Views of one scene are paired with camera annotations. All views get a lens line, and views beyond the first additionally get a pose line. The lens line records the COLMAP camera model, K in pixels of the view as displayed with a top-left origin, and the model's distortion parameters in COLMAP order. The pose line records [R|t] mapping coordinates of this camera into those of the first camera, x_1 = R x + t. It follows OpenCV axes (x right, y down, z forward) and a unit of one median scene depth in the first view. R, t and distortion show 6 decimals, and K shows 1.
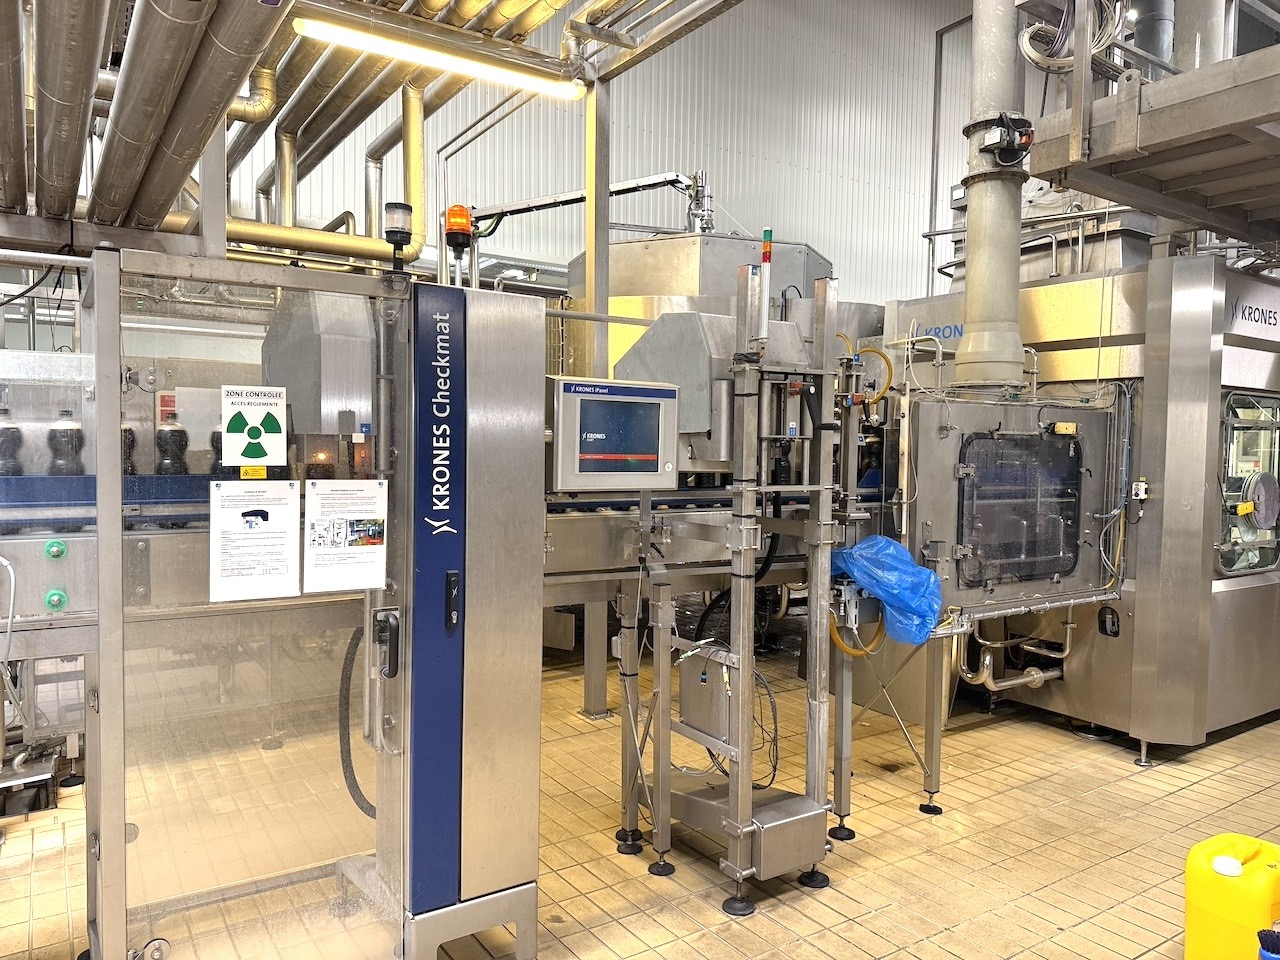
lens RADIAL K [[913.9, 0, 643.2], [0, 913.9, 483.8], [0, 0, 1]] dist [-0.003844, -0.016017]
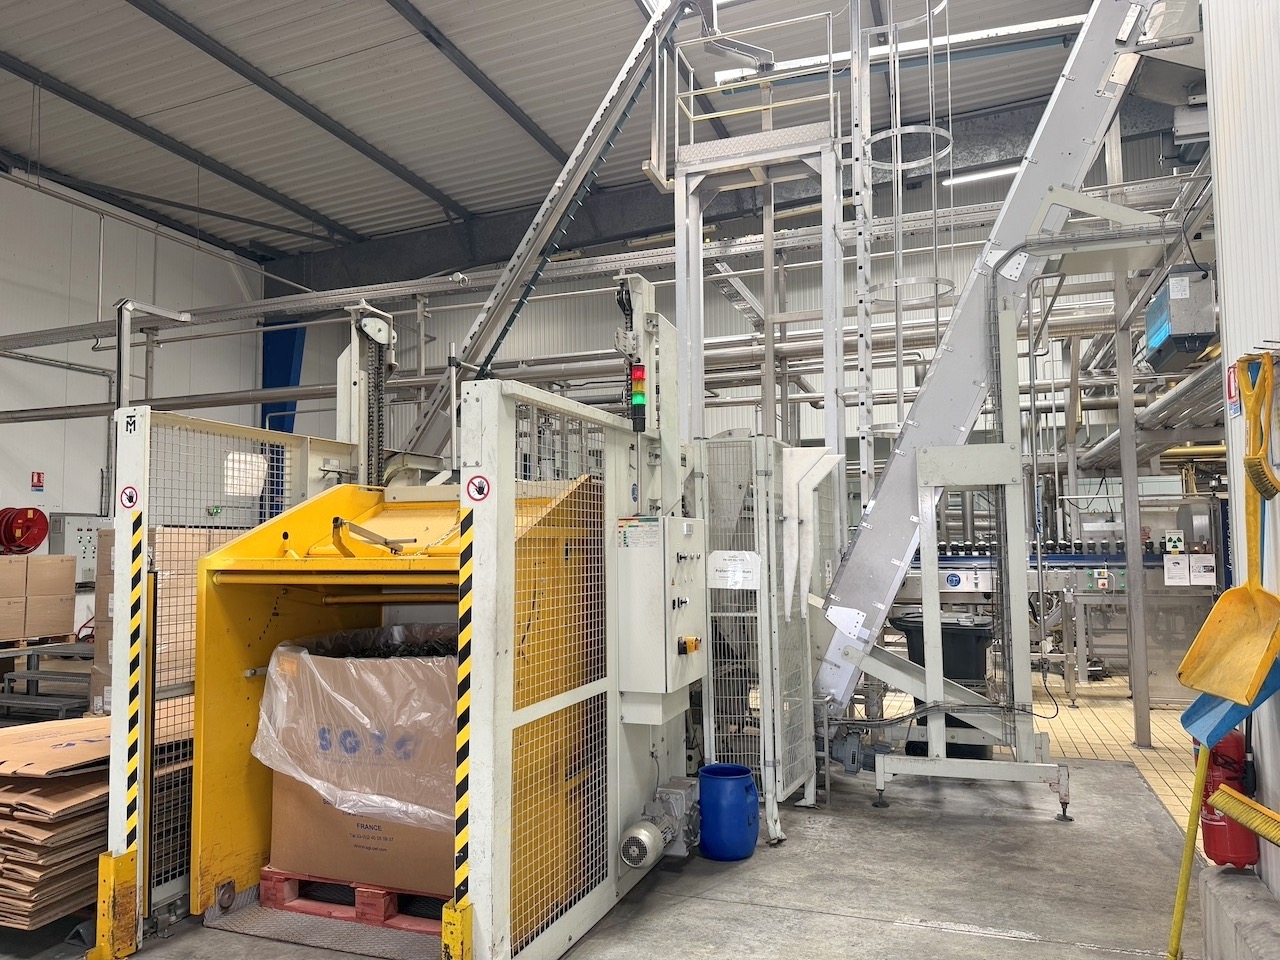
lens RADIAL K [[913.9, 0, 637.2], [0, 913.9, 483.6], [0, 0, 1]] dist [-0.003844, -0.016017]
pose [[0.589191, -0.071484, -0.804825, 1.290464], [-0.018628, 0.994612, -0.101978, 0.127388], [0.807779, 0.075077, 0.584685, -2.965344]]
